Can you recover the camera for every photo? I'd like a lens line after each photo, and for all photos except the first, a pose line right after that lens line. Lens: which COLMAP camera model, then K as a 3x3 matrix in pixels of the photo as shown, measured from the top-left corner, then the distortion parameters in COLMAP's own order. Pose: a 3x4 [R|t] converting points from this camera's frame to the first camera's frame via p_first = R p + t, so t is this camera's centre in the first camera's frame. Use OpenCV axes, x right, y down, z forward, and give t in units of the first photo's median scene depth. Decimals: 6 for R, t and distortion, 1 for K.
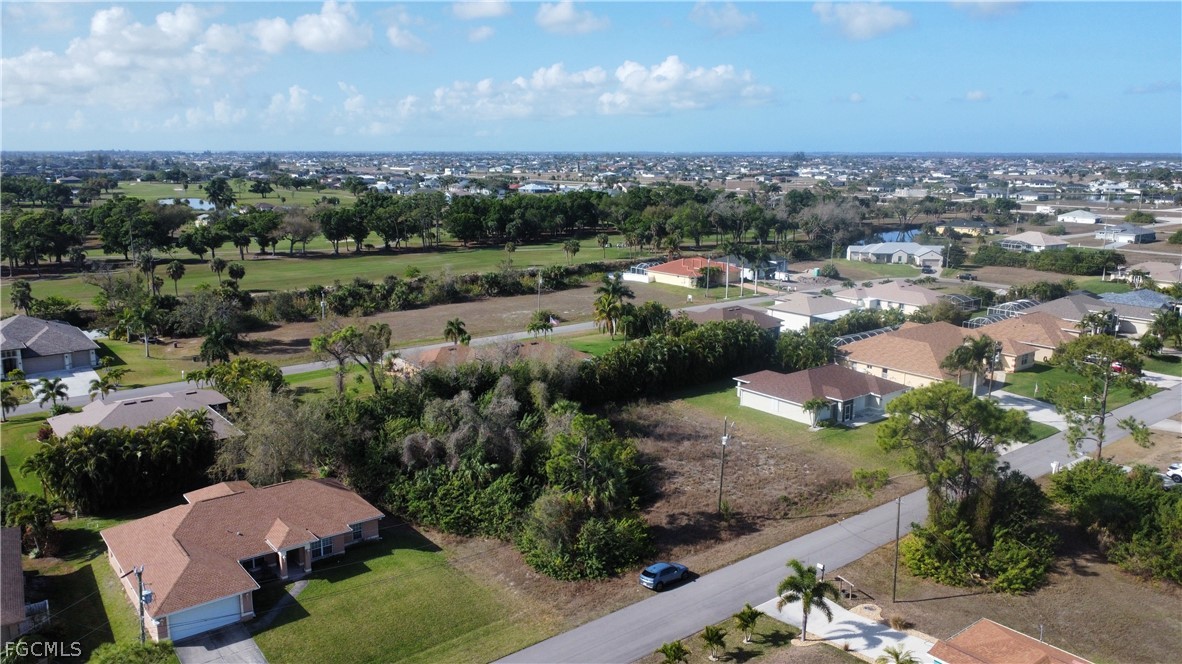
lens RADIAL K [[882.9, 0, 587.3], [0, 882.9, 334.6], [0, 0, 1]] dist [-0.006469, 0.006904]
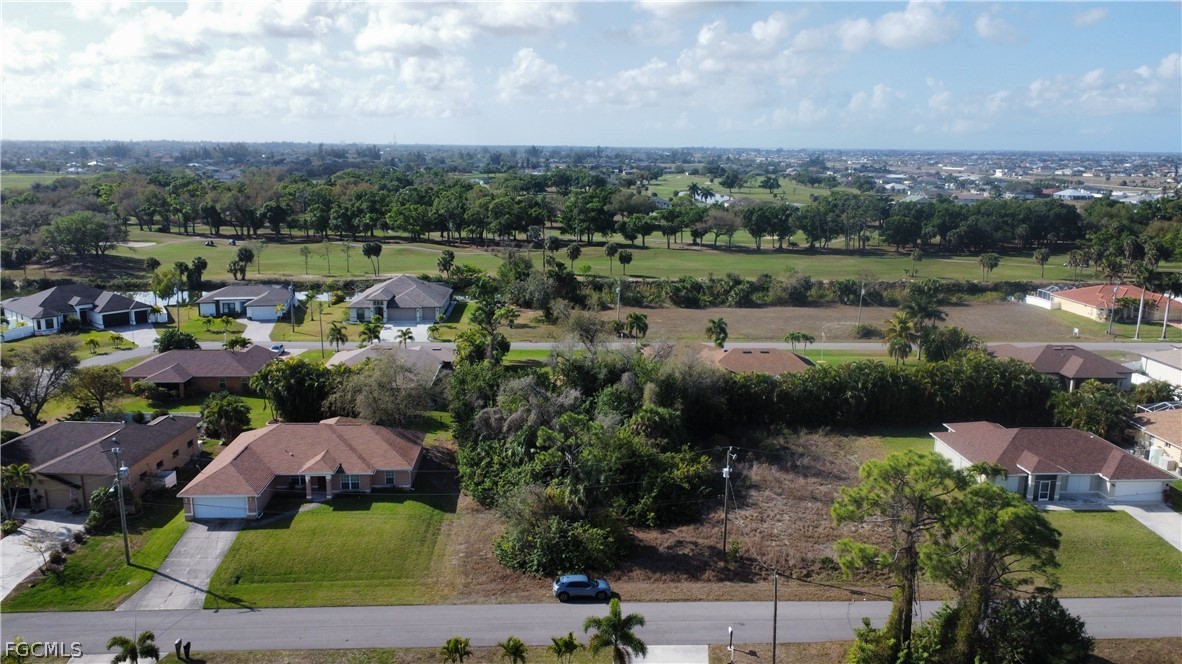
lens RADIAL K [[882.9, 0, 591.9], [0, 882.9, 330.7], [0, 0, 1]] dist [-0.006469, 0.006904]
pose [[0.813467, 0.125172, -0.567981, 0.102287], [-0.126267, 0.991283, 0.037618, -0.008002], [0.567739, 0.041116, 0.822181, 0.032459]]
